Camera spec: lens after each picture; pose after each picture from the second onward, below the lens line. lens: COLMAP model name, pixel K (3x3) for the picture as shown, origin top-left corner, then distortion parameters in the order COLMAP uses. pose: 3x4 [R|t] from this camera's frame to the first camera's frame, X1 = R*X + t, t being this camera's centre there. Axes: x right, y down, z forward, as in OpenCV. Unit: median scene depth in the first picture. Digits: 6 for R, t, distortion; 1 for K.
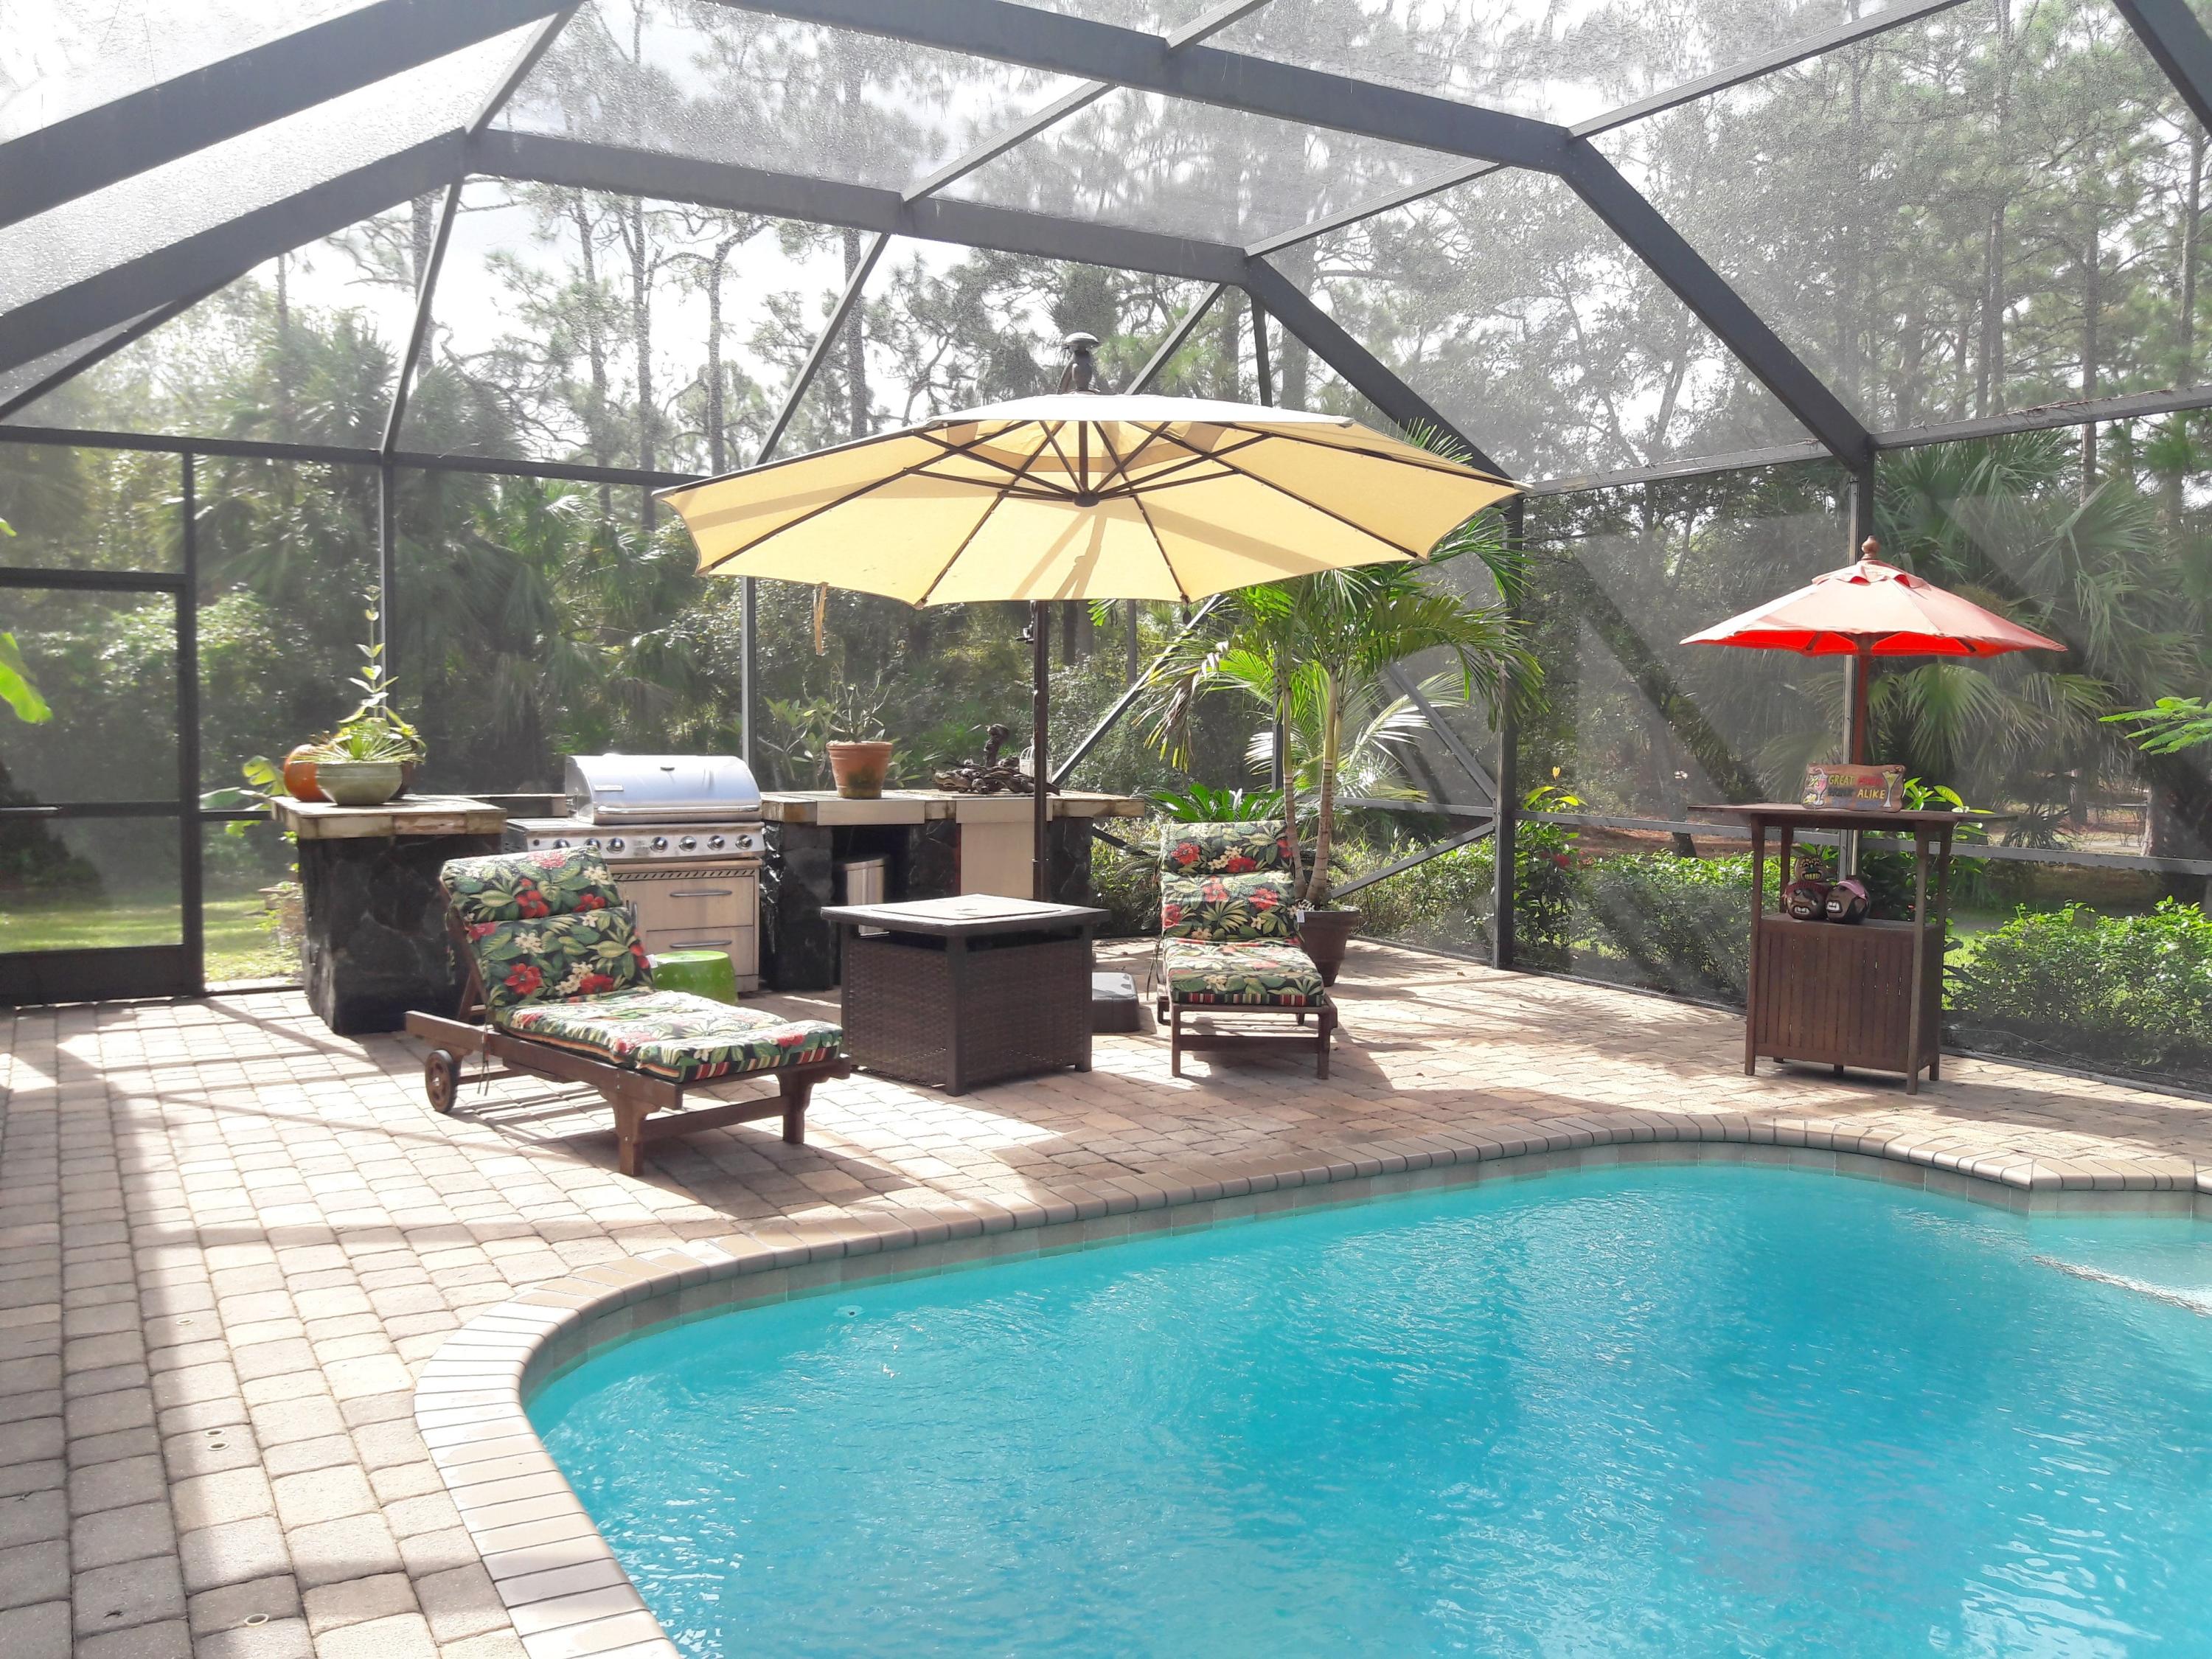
lens RADIAL K [[1810.4, 0, 1095.1], [0, 1810.4, 828.5], [0, 0, 1]] dist [0.058708, -0.126823]
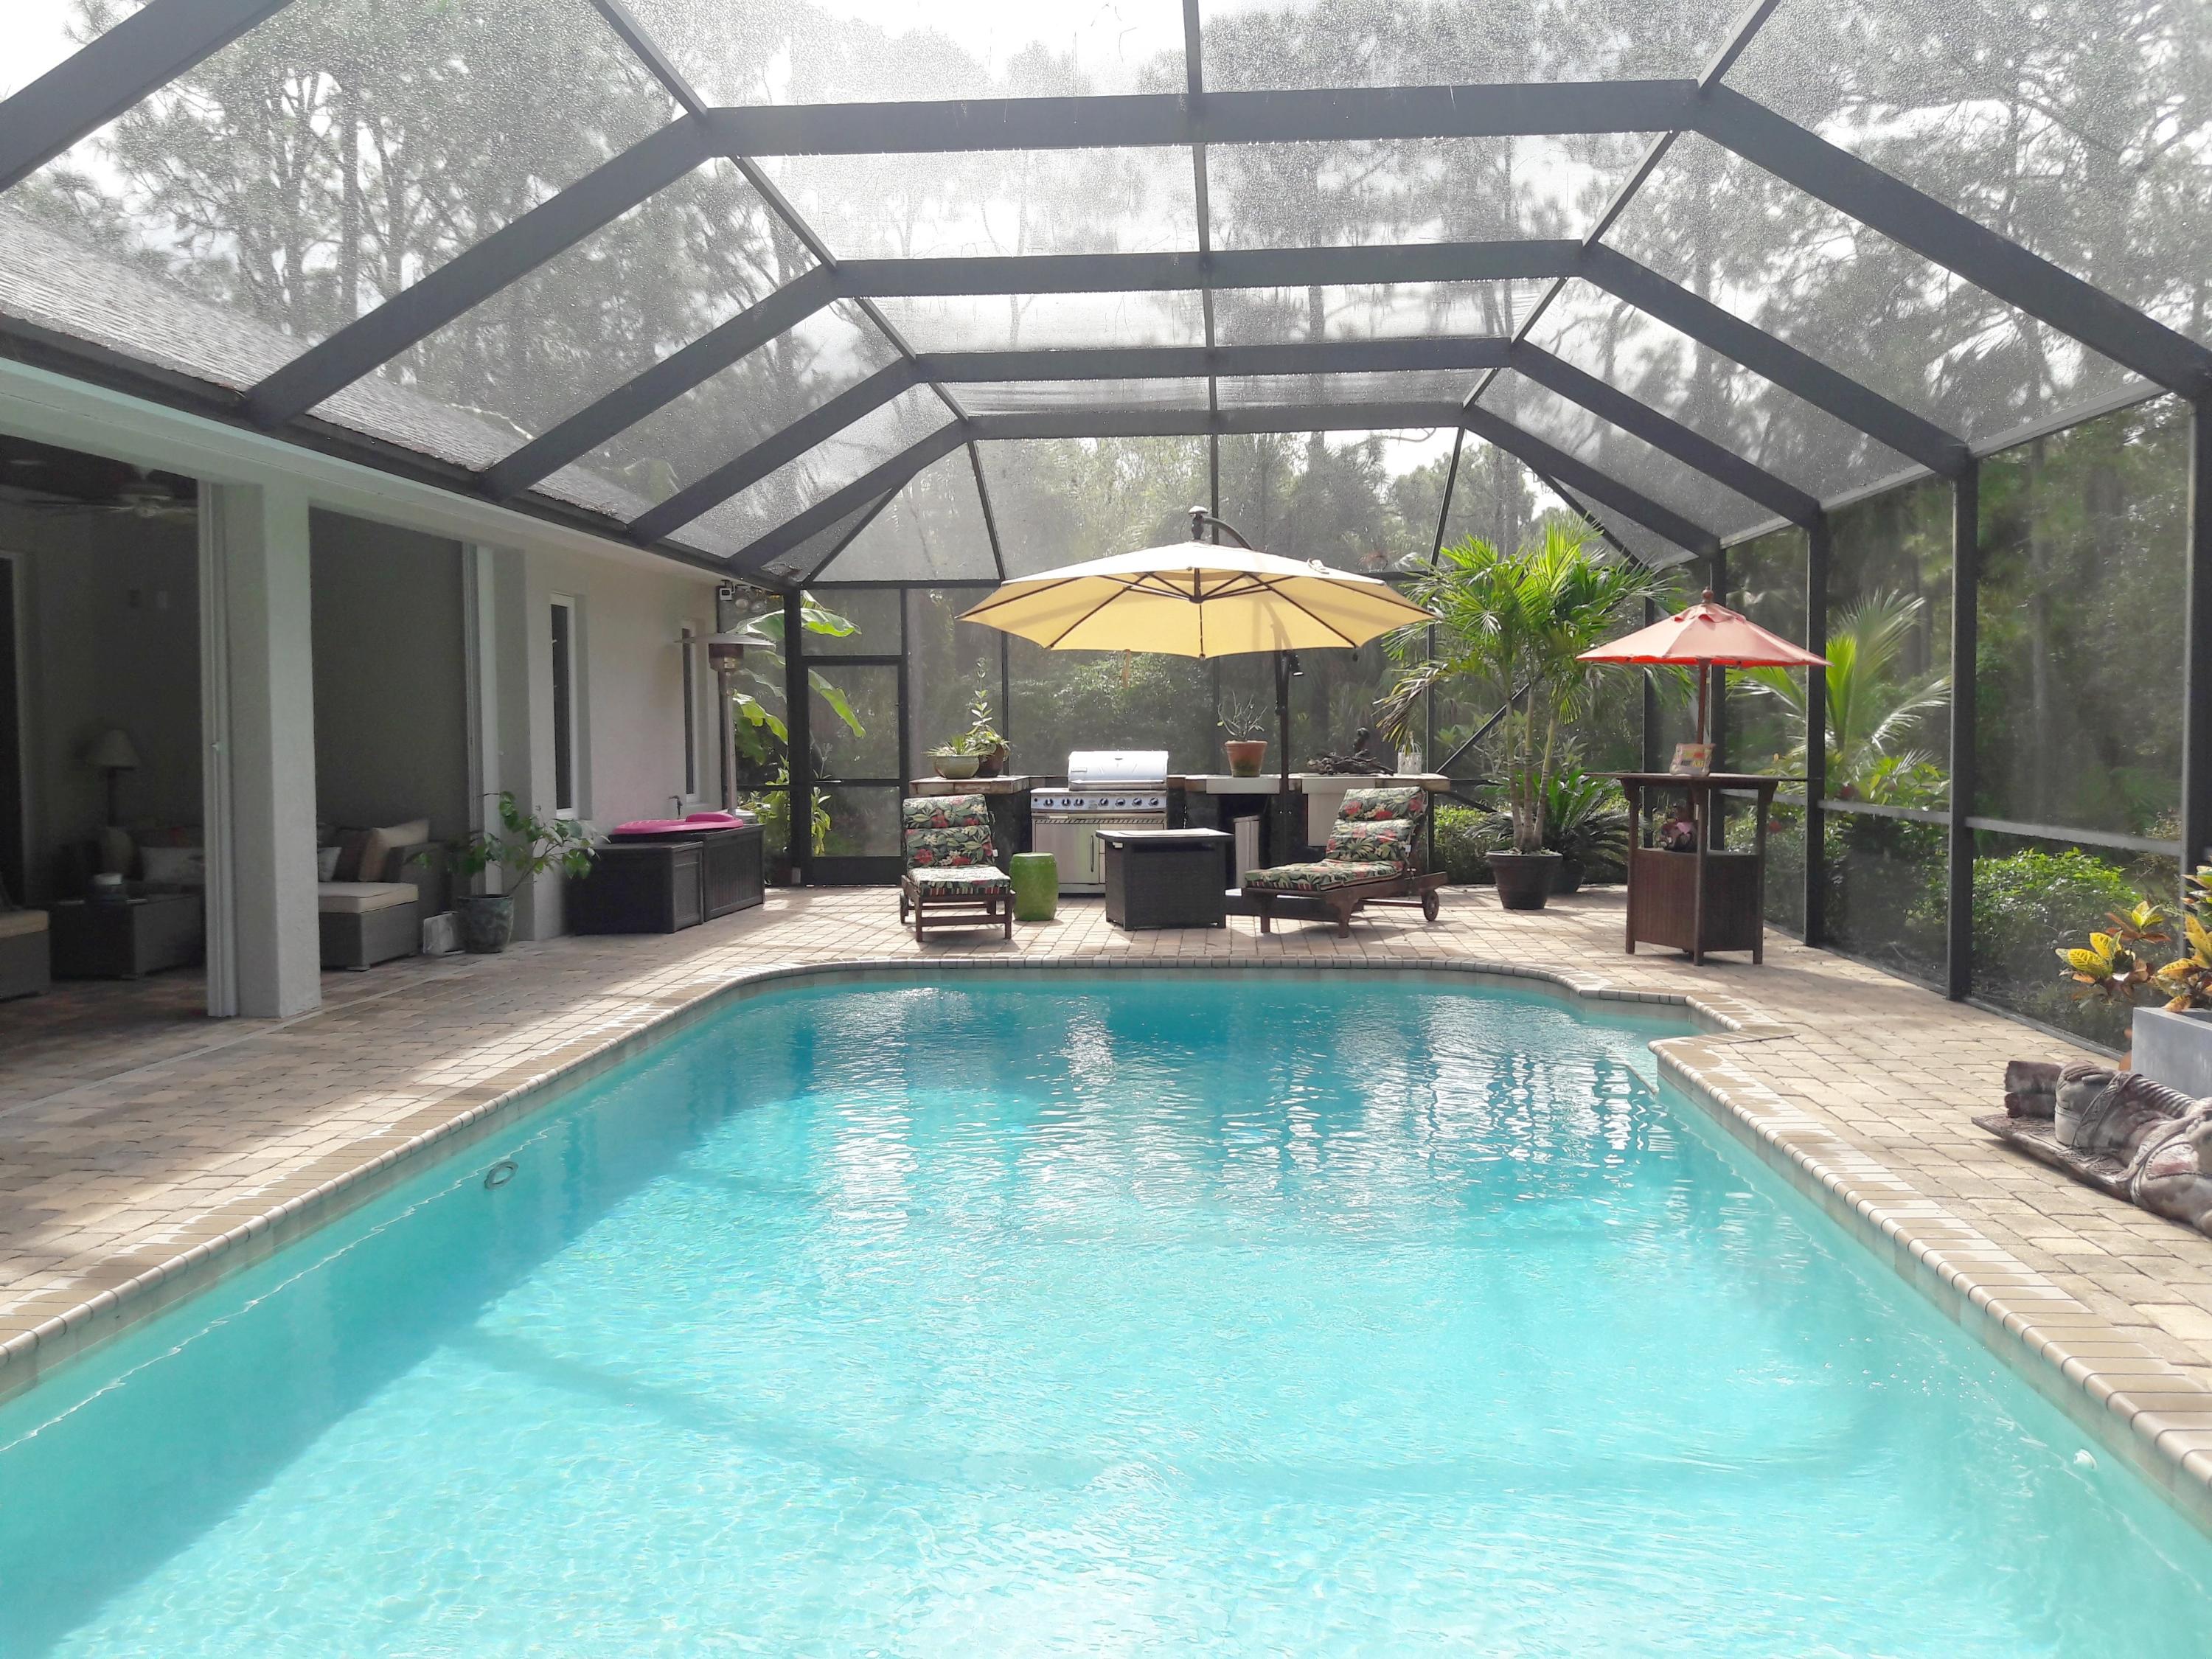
lens RADIAL K [[1810.4, 0, 1112.2], [0, 1810.4, 828.4], [0, 0, 1]] dist [0.058708, -0.126823]
pose [[0.838198, 0.015159, -0.545155, 0.745188], [-0.022032, 0.999739, -0.006075, 0.046542], [0.544921, 0.017103, 0.838313, -0.441737]]
